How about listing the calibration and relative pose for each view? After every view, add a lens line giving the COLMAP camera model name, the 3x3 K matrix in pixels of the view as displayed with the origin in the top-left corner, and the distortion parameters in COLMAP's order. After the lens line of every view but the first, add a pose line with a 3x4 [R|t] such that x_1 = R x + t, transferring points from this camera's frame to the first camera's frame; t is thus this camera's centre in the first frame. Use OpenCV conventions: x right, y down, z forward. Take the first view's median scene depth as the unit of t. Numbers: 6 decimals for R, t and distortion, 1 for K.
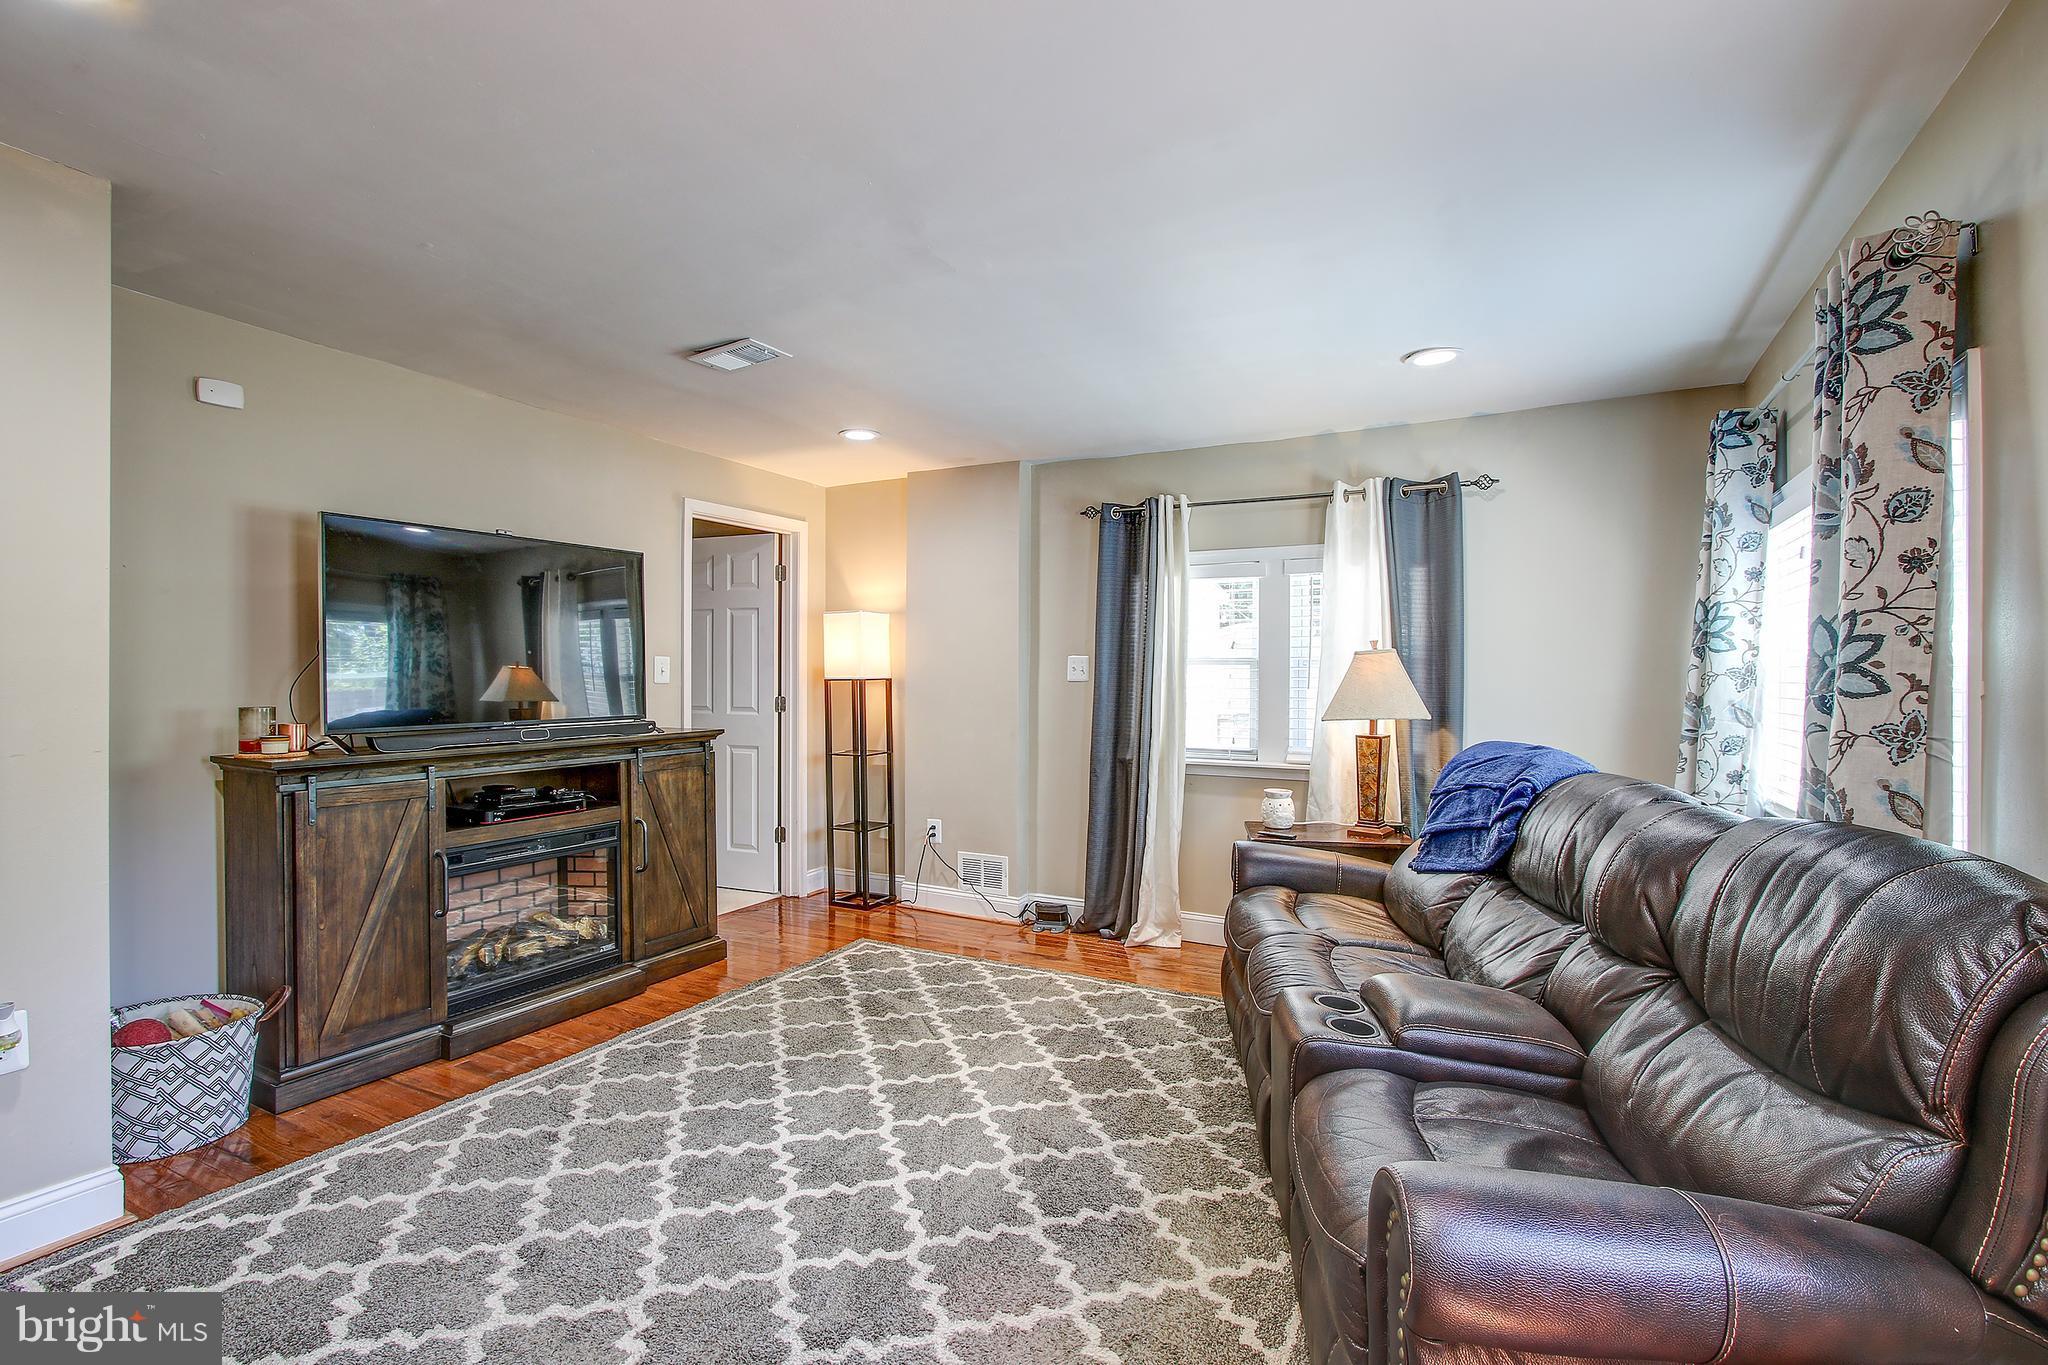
lens RADIAL K [[981.5, 0, 983.8], [0, 981.5, 660.8], [0, 0, 1]] dist [-0.026957, 0.006938]
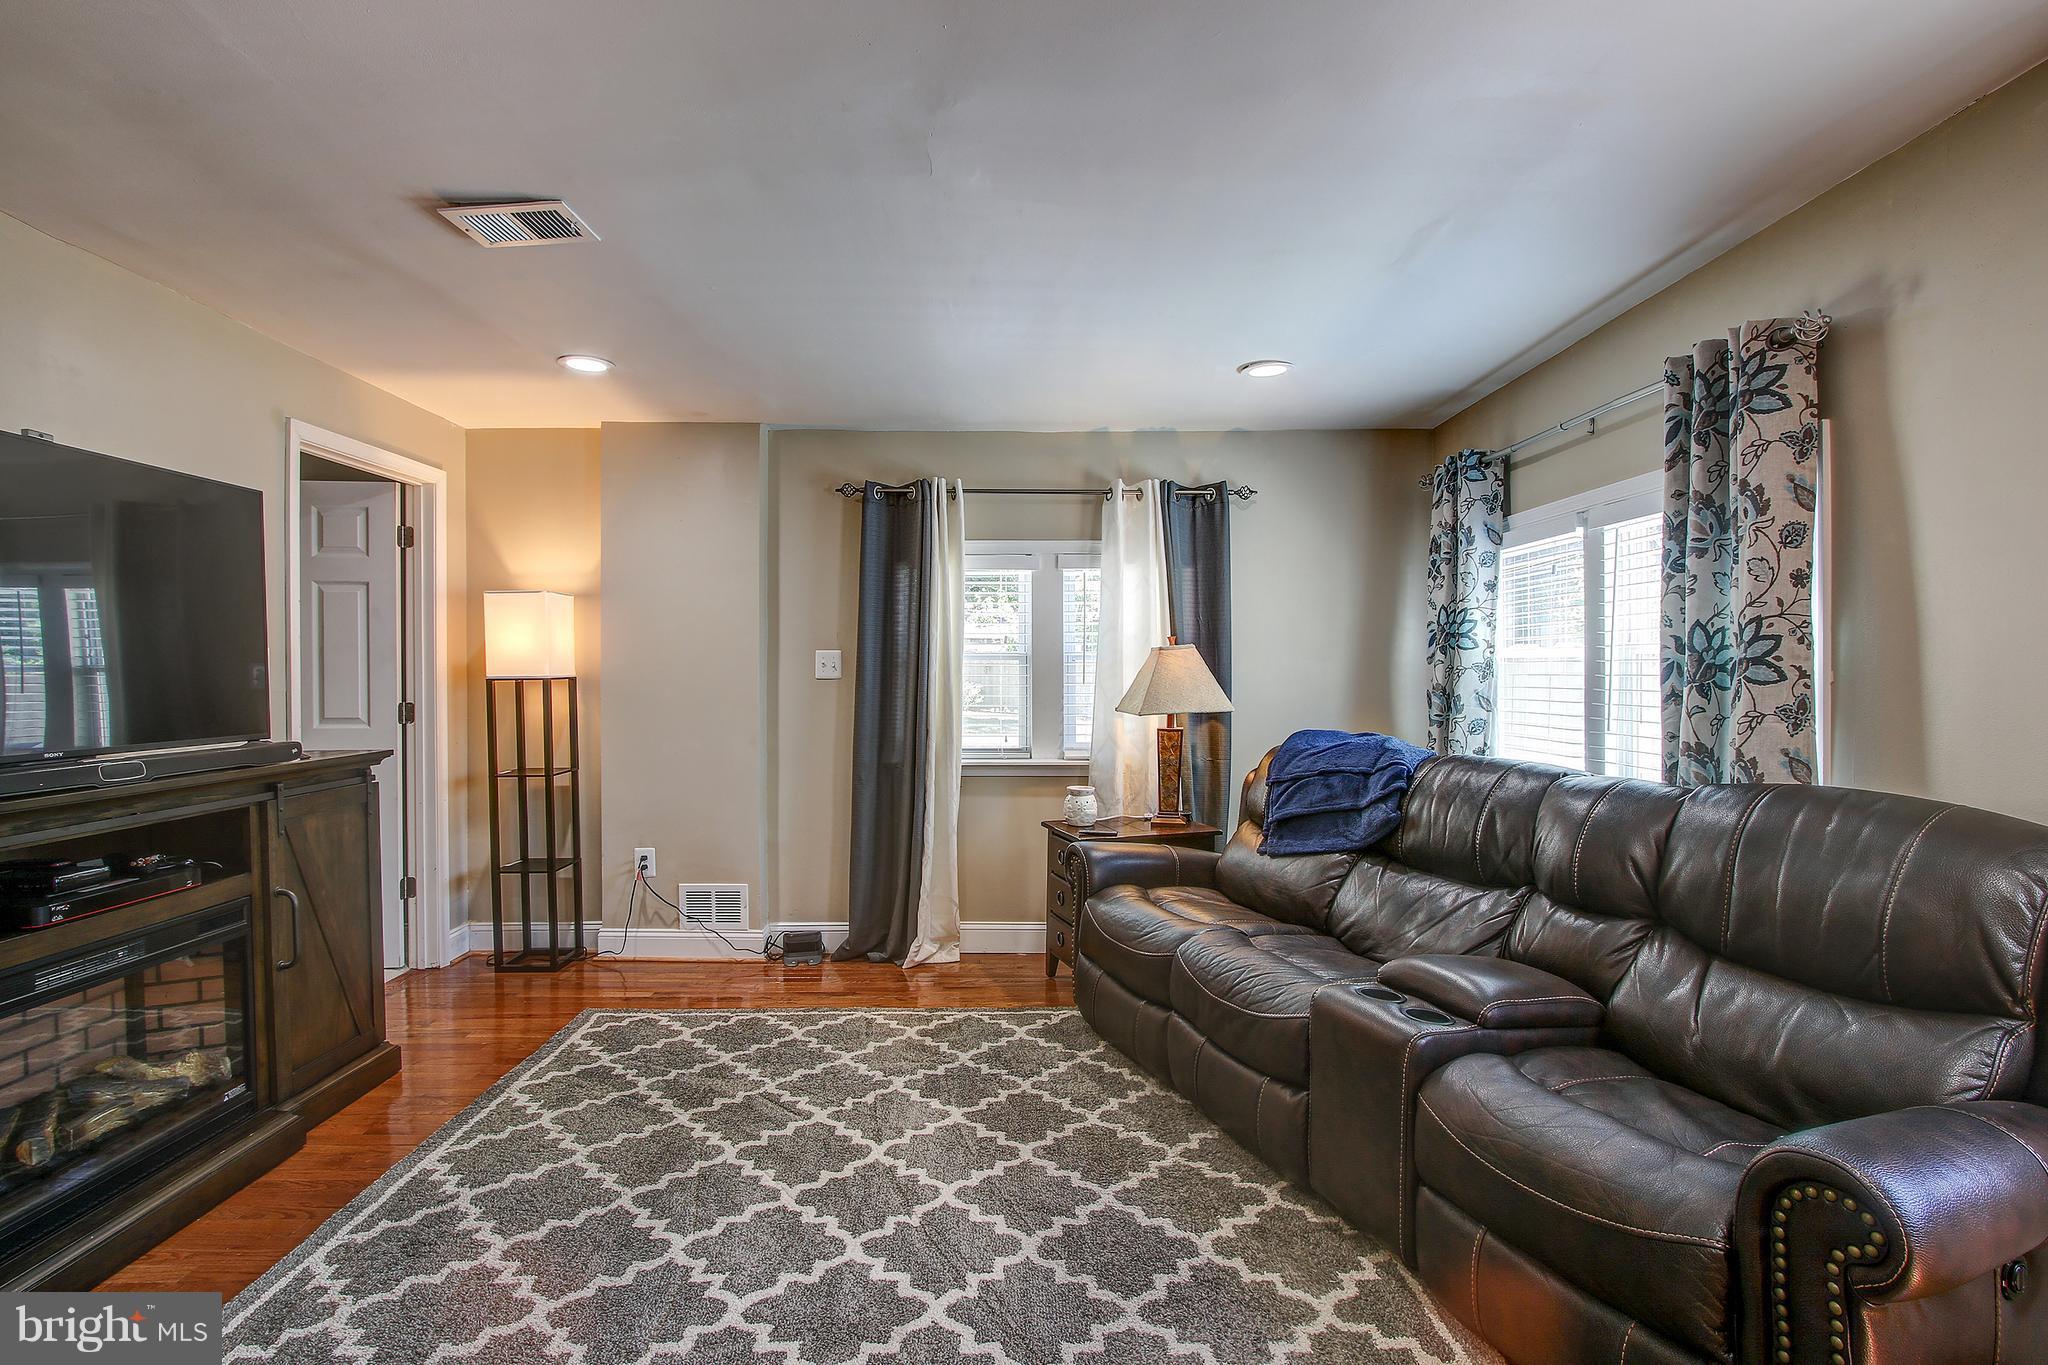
lens RADIAL K [[988.0, 0, 1024.7], [0, 988.0, 665.0], [0, 0, 1]] dist [-0.020067, 0.001151]
pose [[0.862039, -0.000877, 0.506841, -0.263775], [-0.002535, 0.999979, 0.006041, 0.003240], [-0.506835, -0.006493, 0.862018, 0.176636]]
